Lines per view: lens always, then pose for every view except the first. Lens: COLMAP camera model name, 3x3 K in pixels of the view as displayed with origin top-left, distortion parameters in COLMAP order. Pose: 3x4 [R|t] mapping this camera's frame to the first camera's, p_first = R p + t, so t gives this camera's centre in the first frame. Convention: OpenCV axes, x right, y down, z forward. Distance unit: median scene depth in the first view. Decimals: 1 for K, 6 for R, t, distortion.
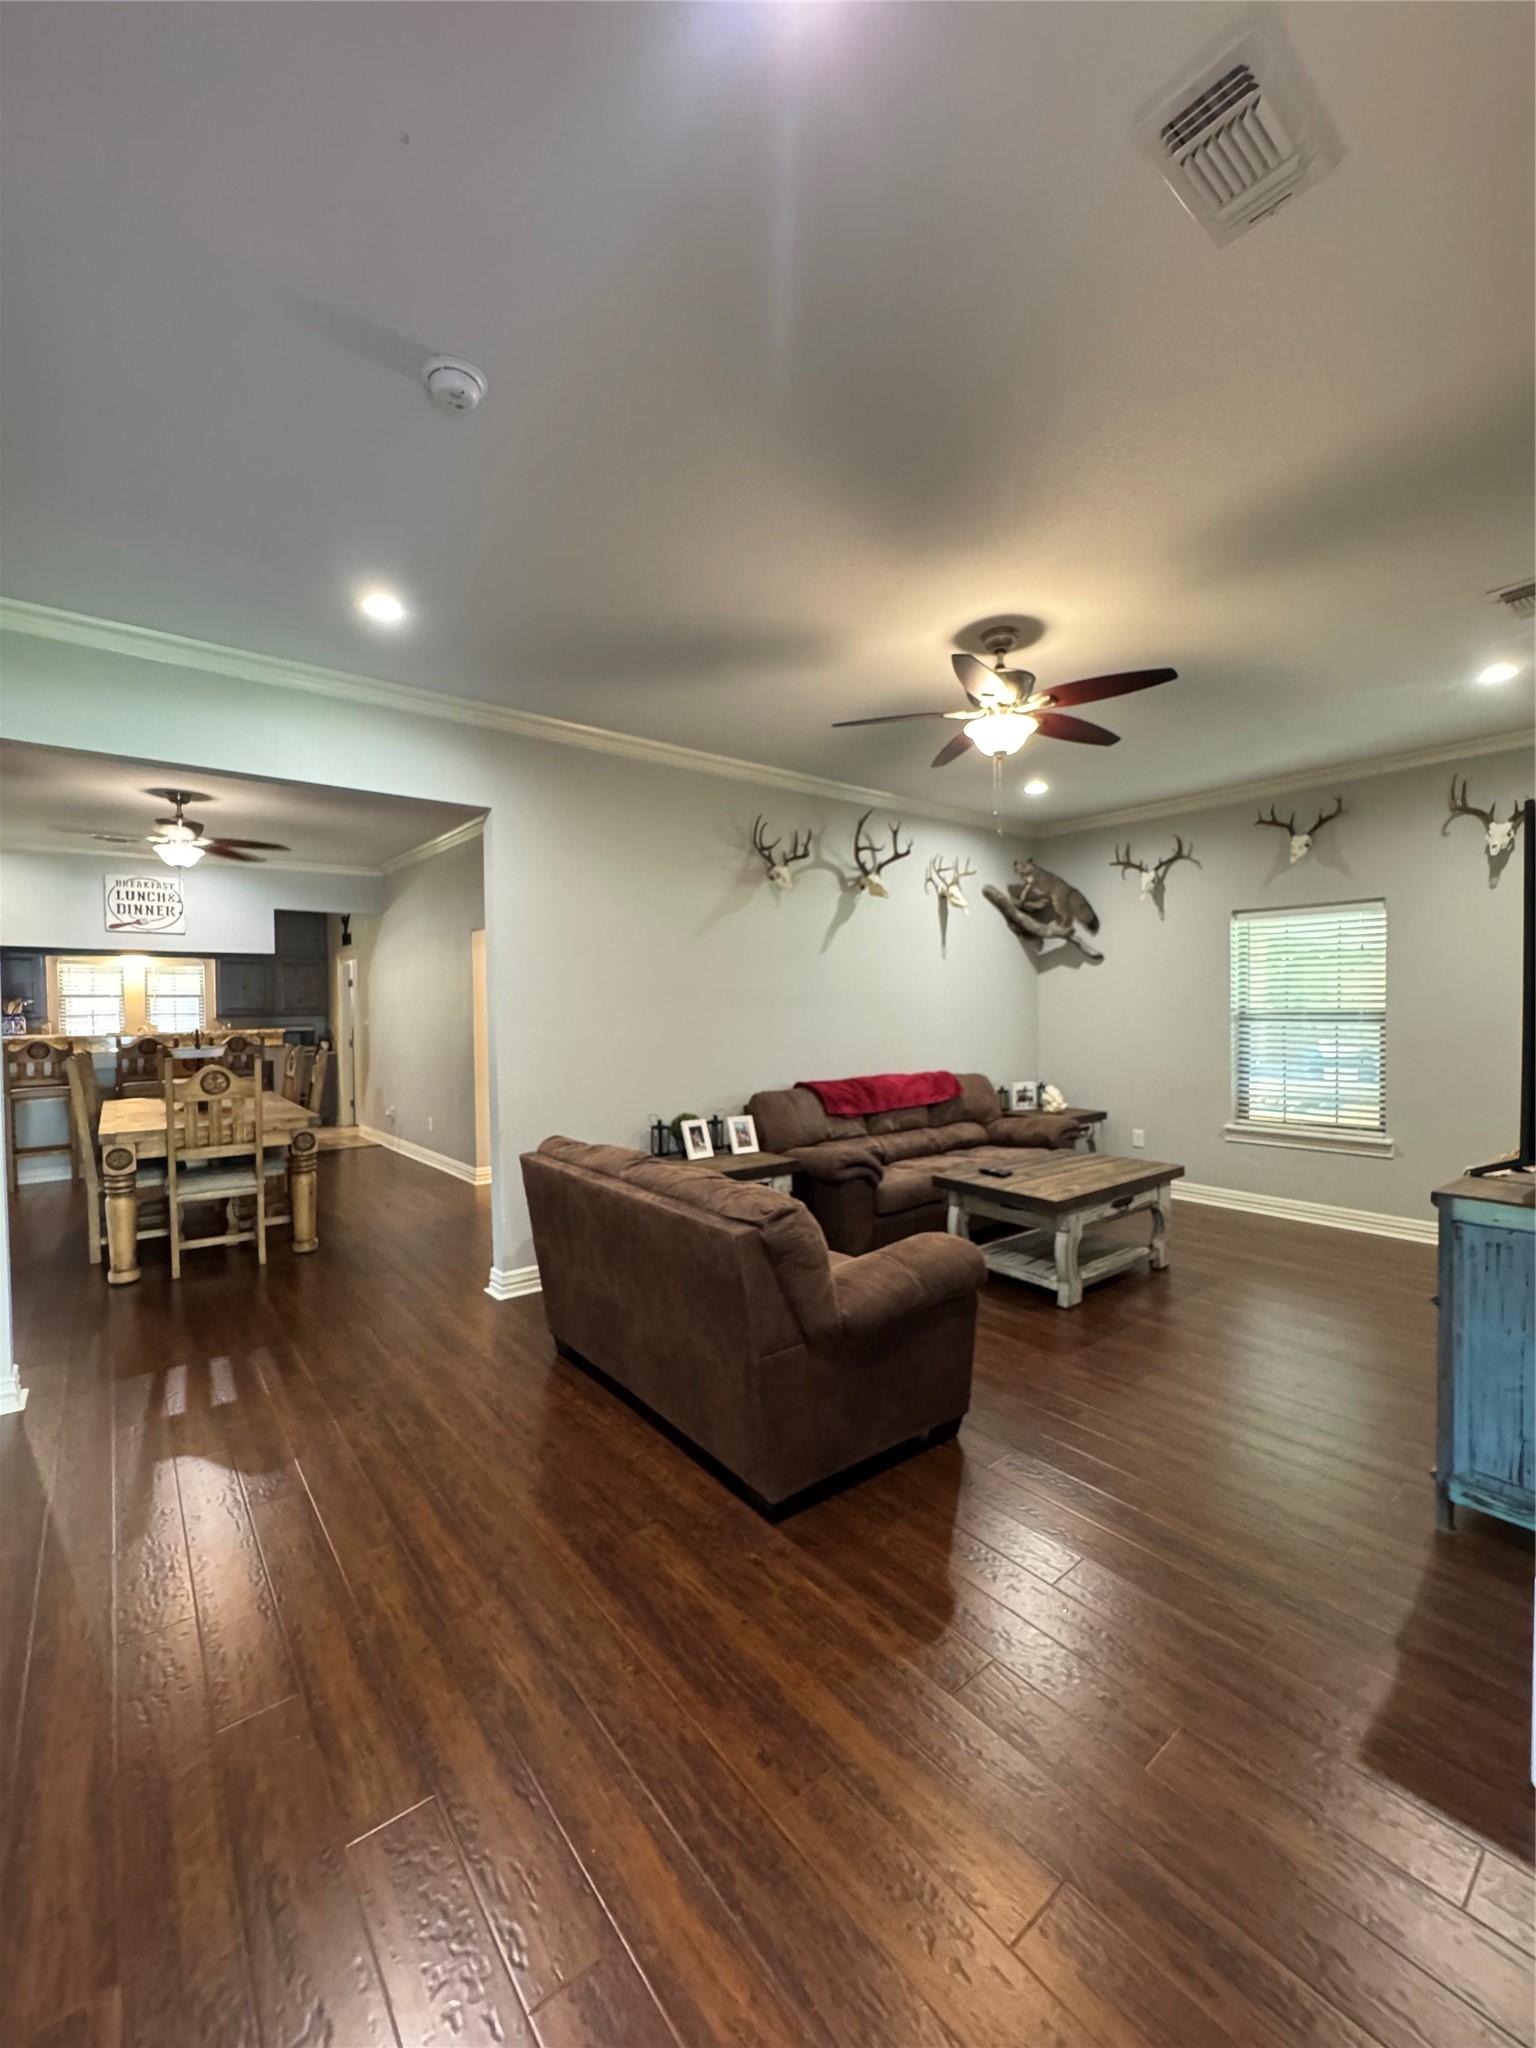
lens RADIAL K [[824.3, 0, 768.0], [0, 824.3, 1024.0], [0, 0, 1]] dist [-0.003213, 0.000113]
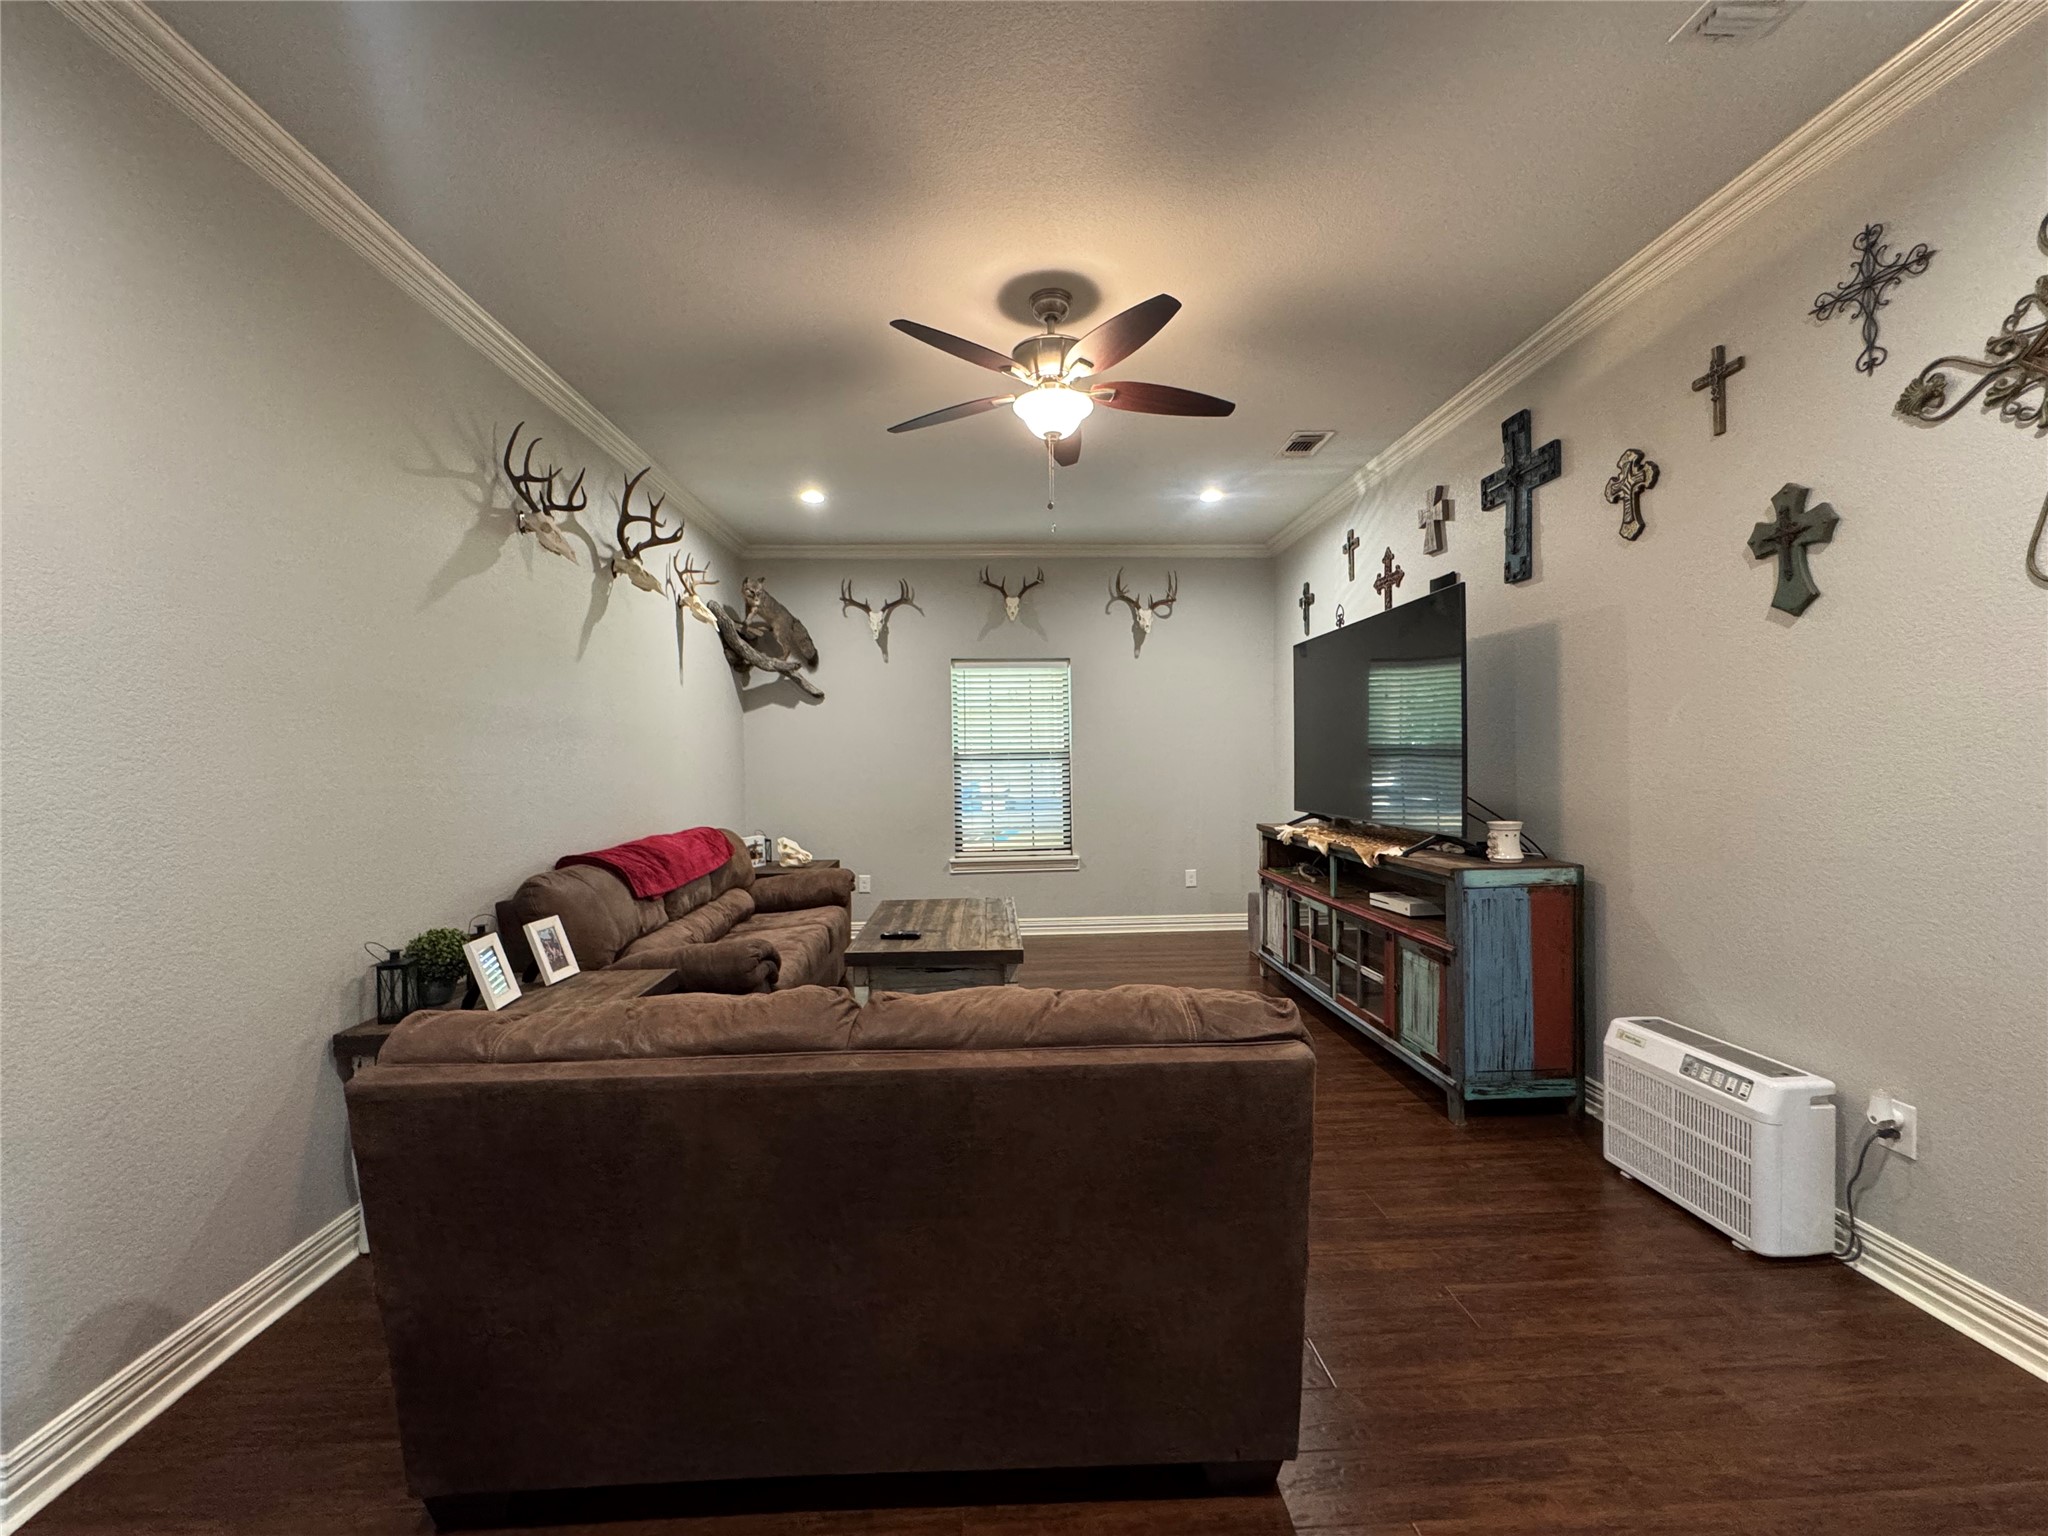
lens RADIAL K [[818.6, 0, 1022.7], [0, 818.6, 766.1], [0, 0, 1]] dist [-0.005208, 0.000415]
pose [[0.581311, -0.008595, 0.813636, -0.254894], [0.025947, 0.999631, -0.007978, 0.013490], [-0.813267, 0.025749, 0.581320, 0.313527]]
